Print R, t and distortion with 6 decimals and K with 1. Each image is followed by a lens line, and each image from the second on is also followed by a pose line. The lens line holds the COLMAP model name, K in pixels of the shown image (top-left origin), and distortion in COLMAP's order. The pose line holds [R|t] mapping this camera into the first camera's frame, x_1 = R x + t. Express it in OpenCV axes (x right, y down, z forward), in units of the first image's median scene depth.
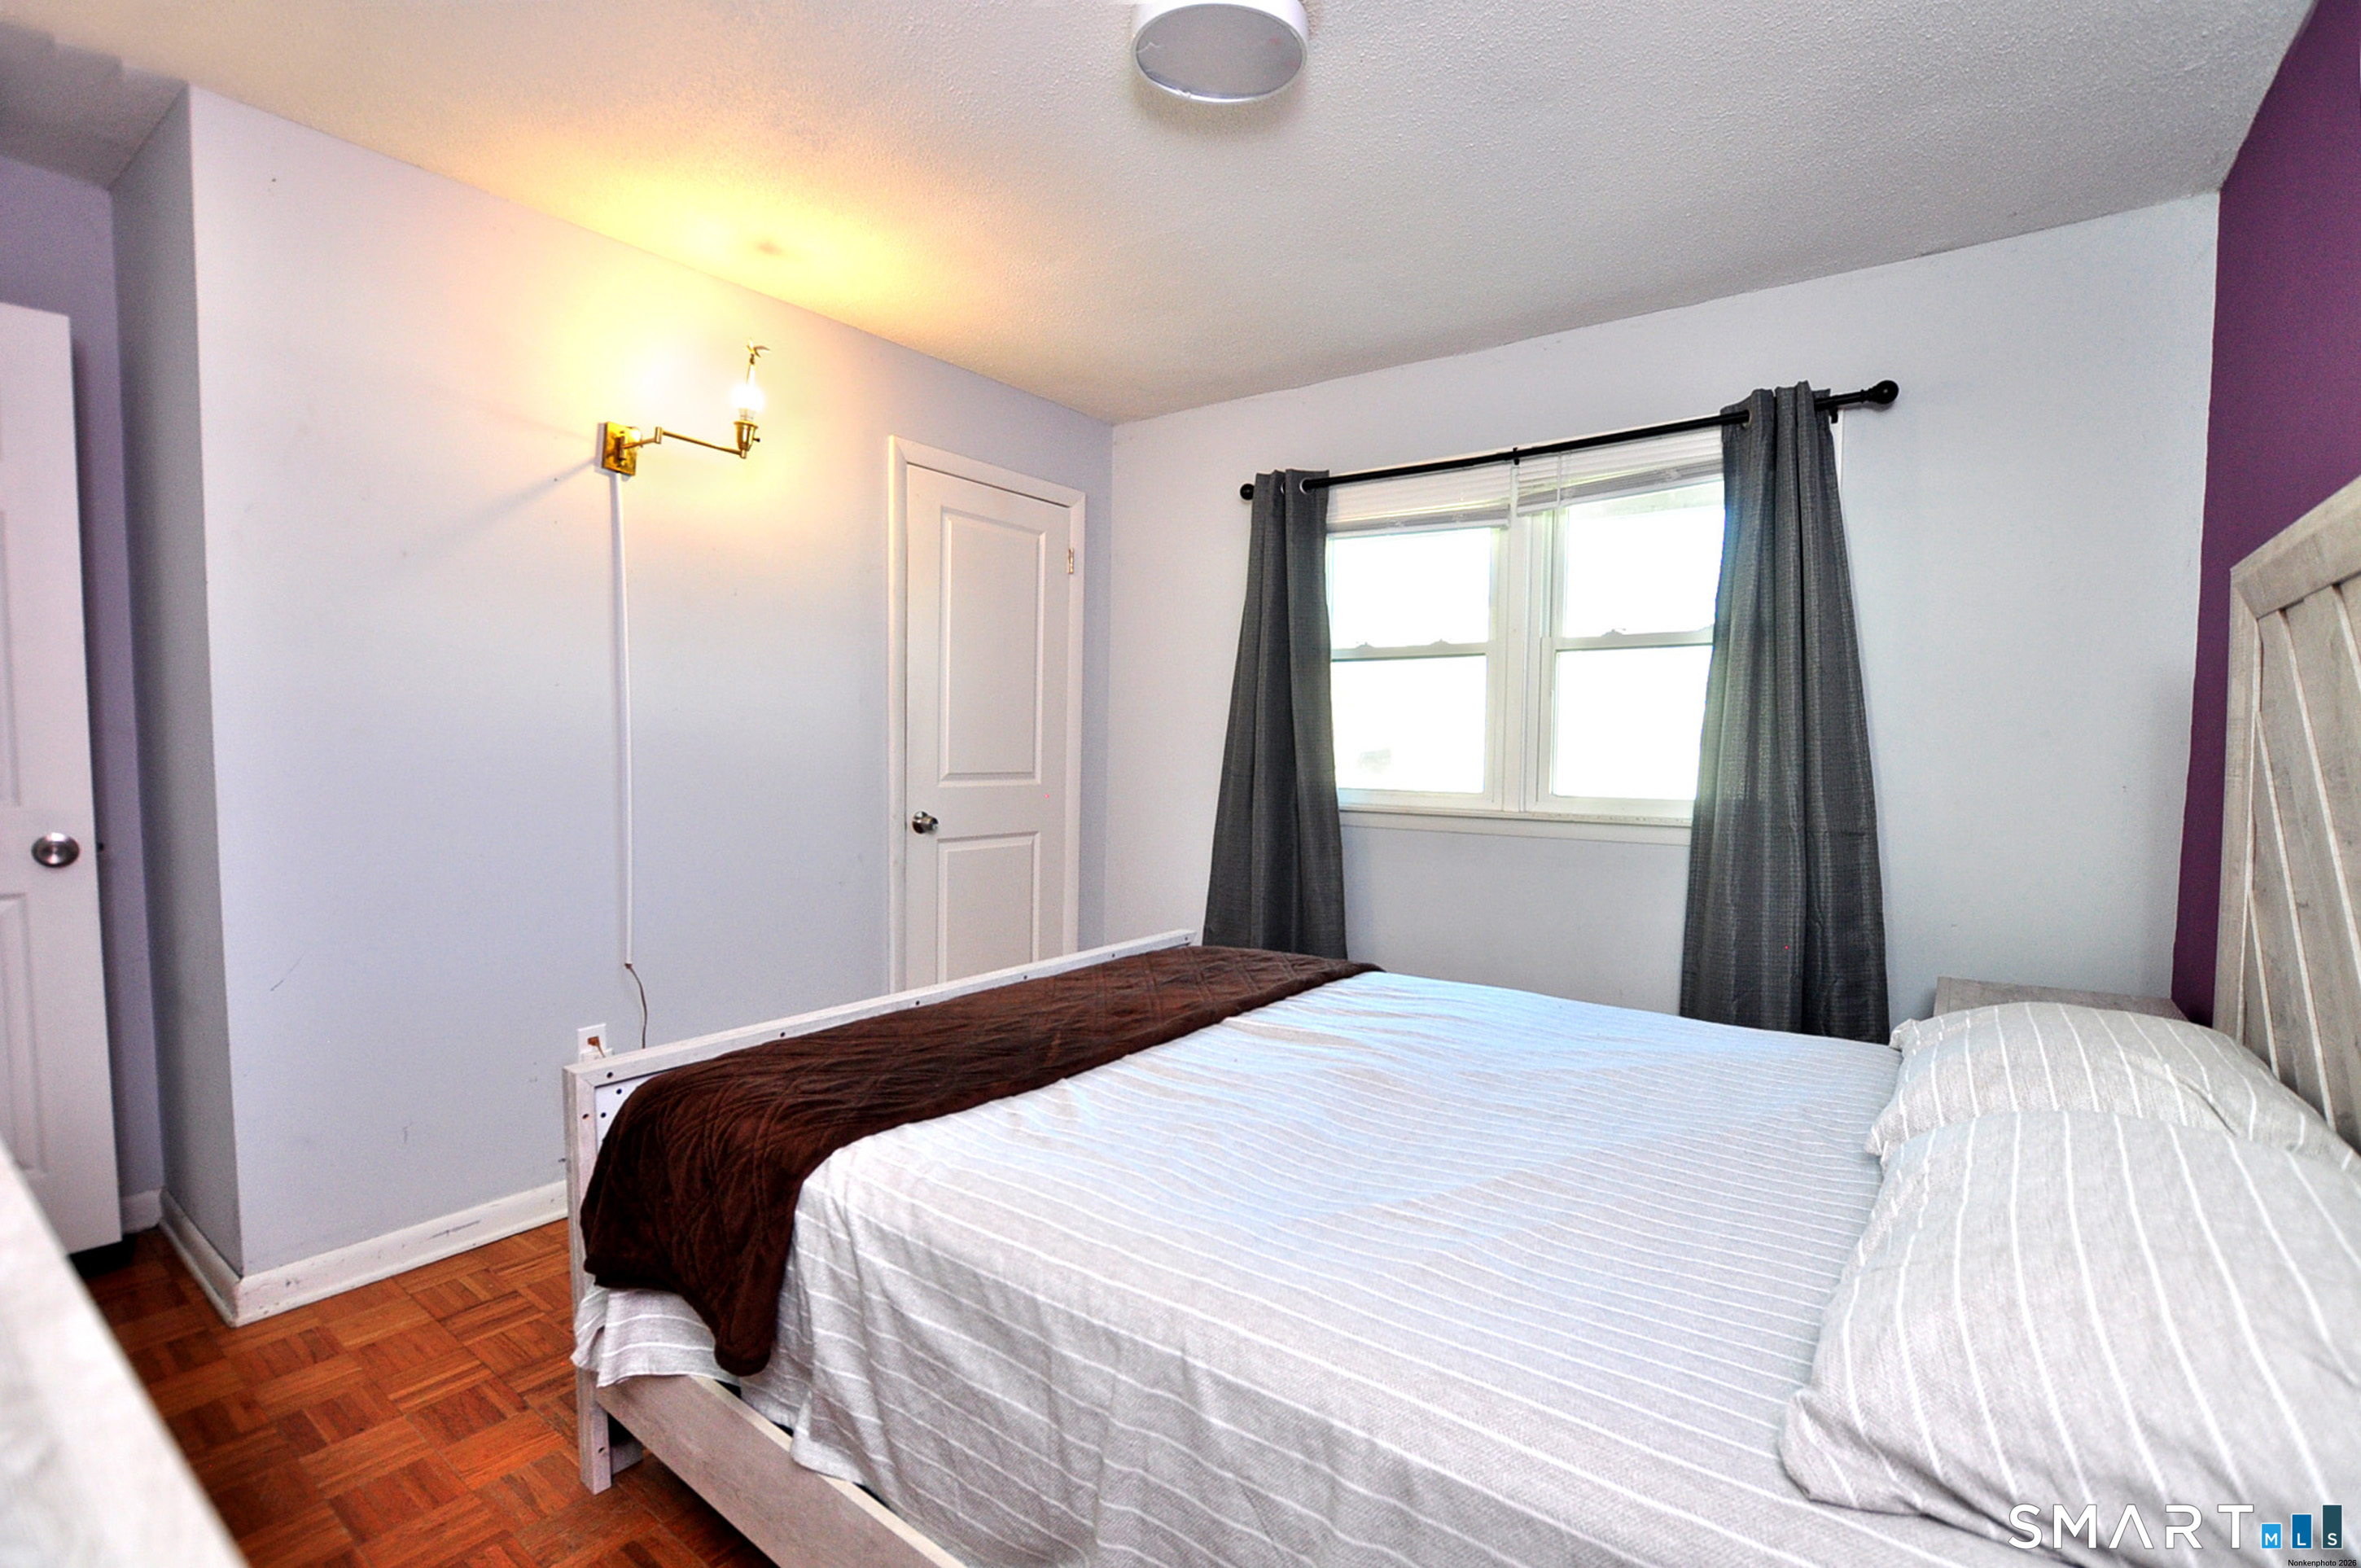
lens RADIAL K [[1074.0, 0, 1174.1], [0, 1074.0, 784.7], [0, 0, 1]] dist [-0.019039, 0.000861]
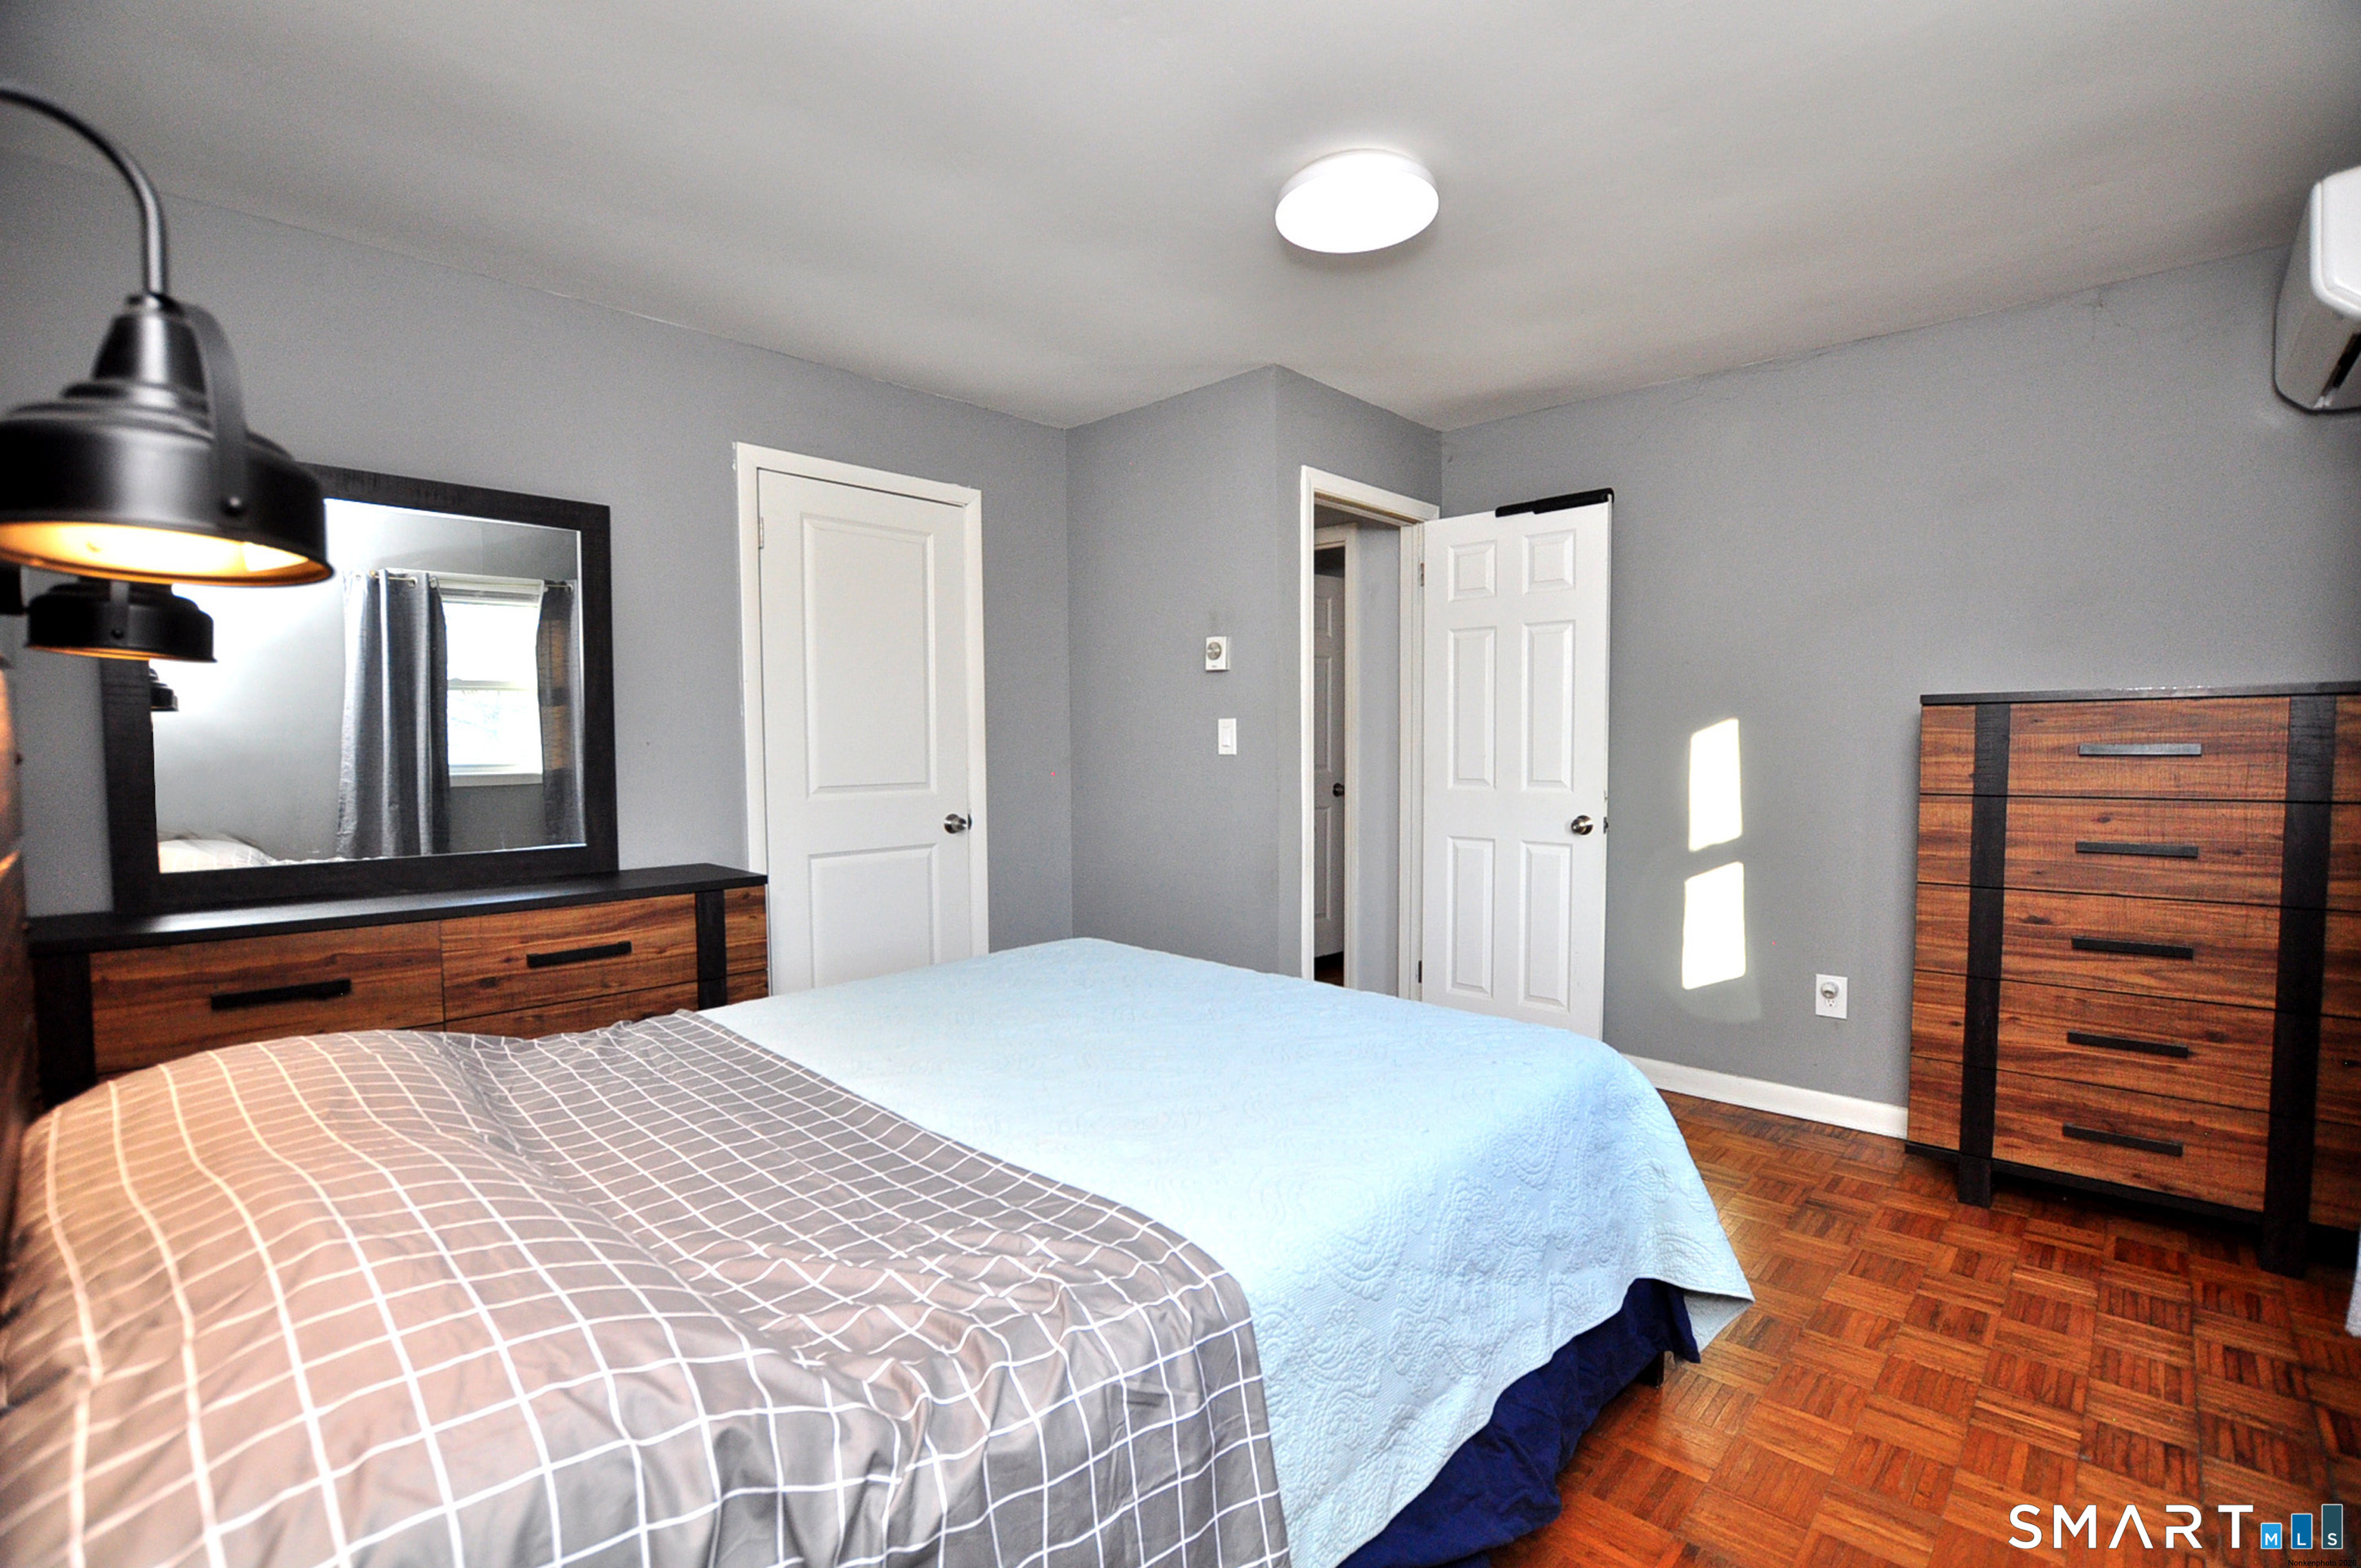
lens RADIAL K [[1074.0, 0, 1184.7], [0, 1074.0, 784.5], [0, 0, 1]] dist [-0.019039, 0.000861]
pose [[0.994676, -0.012751, -0.102263, 0.197635], [0.013555, 0.999882, 0.007162, -0.013146], [0.102159, -0.008510, 0.994732, 0.057168]]
